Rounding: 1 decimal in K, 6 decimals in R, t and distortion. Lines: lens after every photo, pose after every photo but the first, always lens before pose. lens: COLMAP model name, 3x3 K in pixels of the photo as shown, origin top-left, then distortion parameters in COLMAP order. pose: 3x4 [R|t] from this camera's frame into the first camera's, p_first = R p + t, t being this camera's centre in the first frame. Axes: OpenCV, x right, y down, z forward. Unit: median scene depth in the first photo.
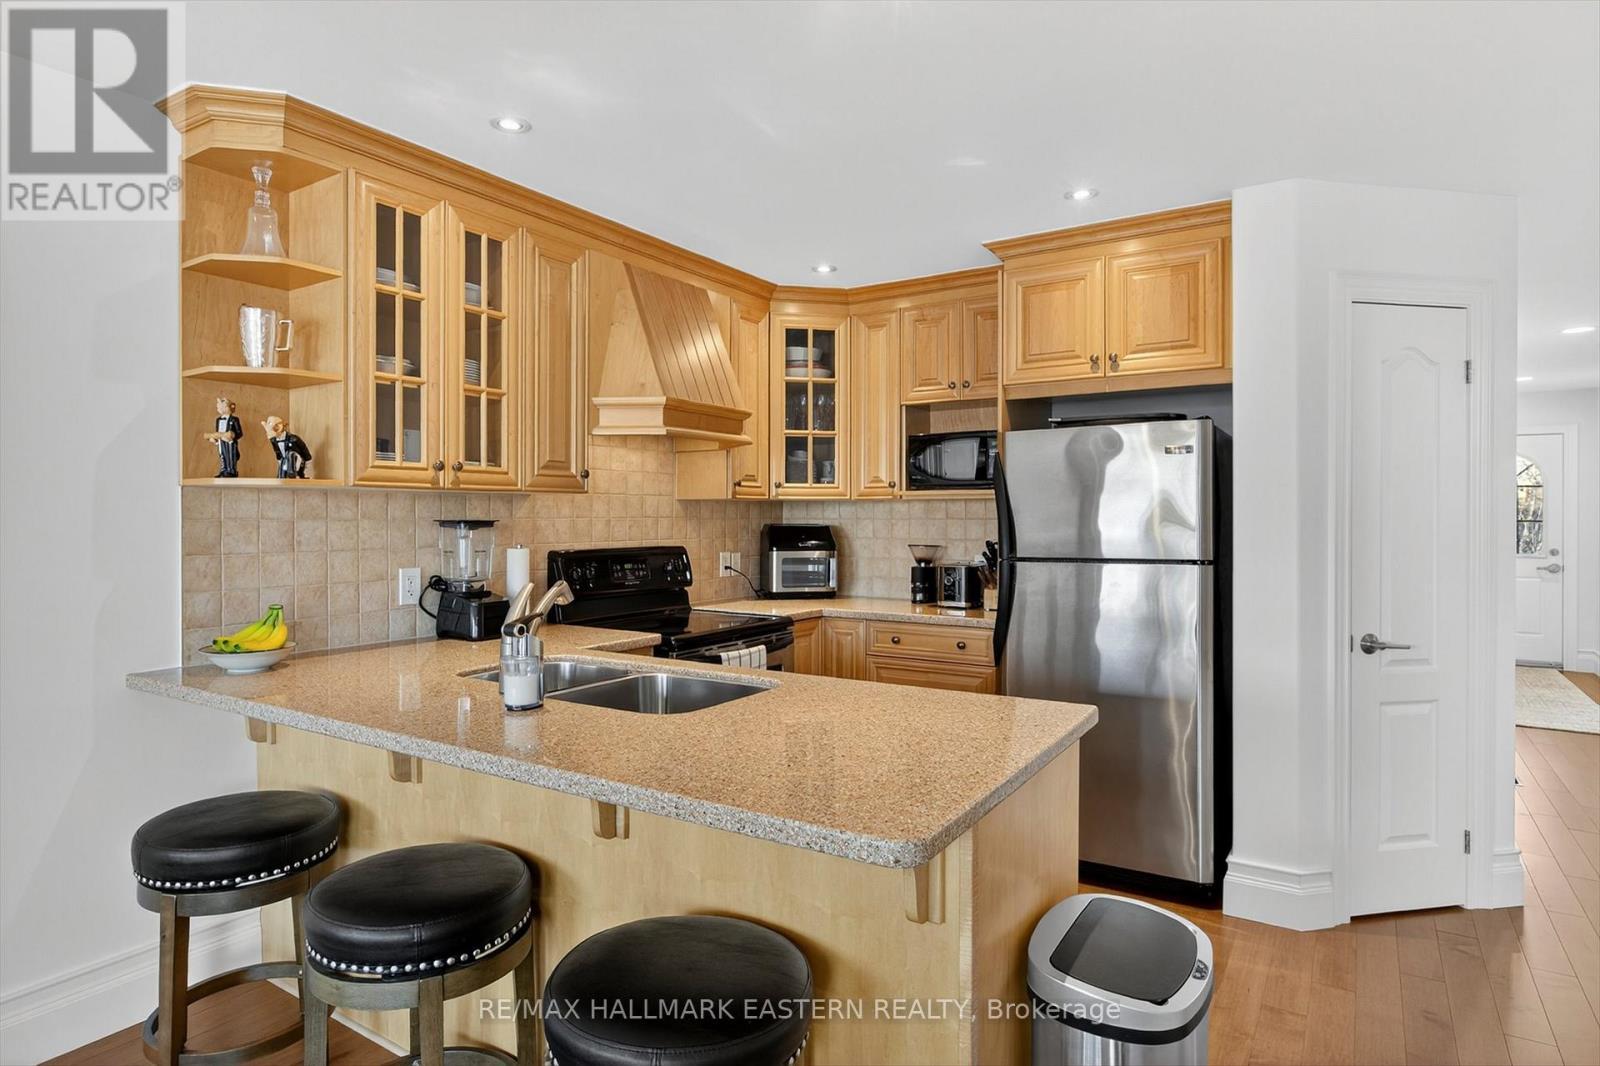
lens RADIAL K [[890.0, 0, 800.0], [0, 890.0, 533.0], [0, 0, 1]] dist [-0.002590, -0.000121]
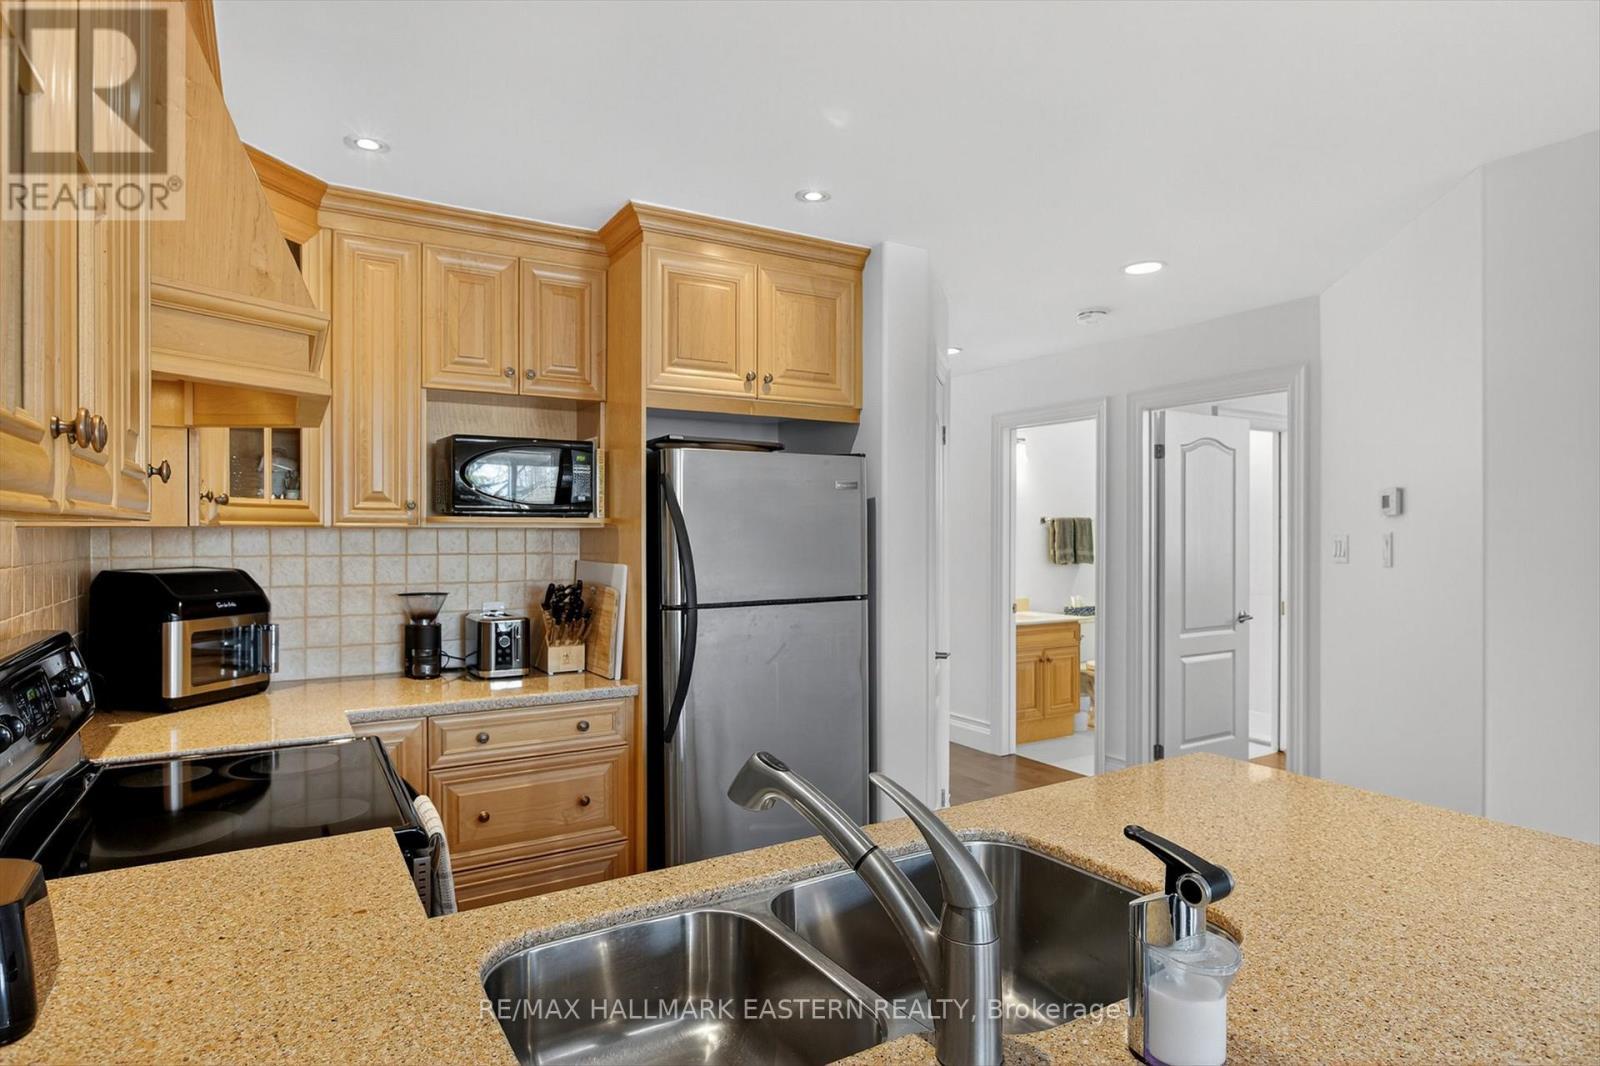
lens RADIAL K [[890.0, 0, 800.0], [0, 890.0, 533.0], [0, 0, 1]] dist [-0.002590, -0.000121]
pose [[0.454091, -0.000761, 0.890955, -0.478000], [0.013610, 0.999889, -0.006083, -0.034759], [-0.890851, 0.014888, 0.454051, 0.595952]]
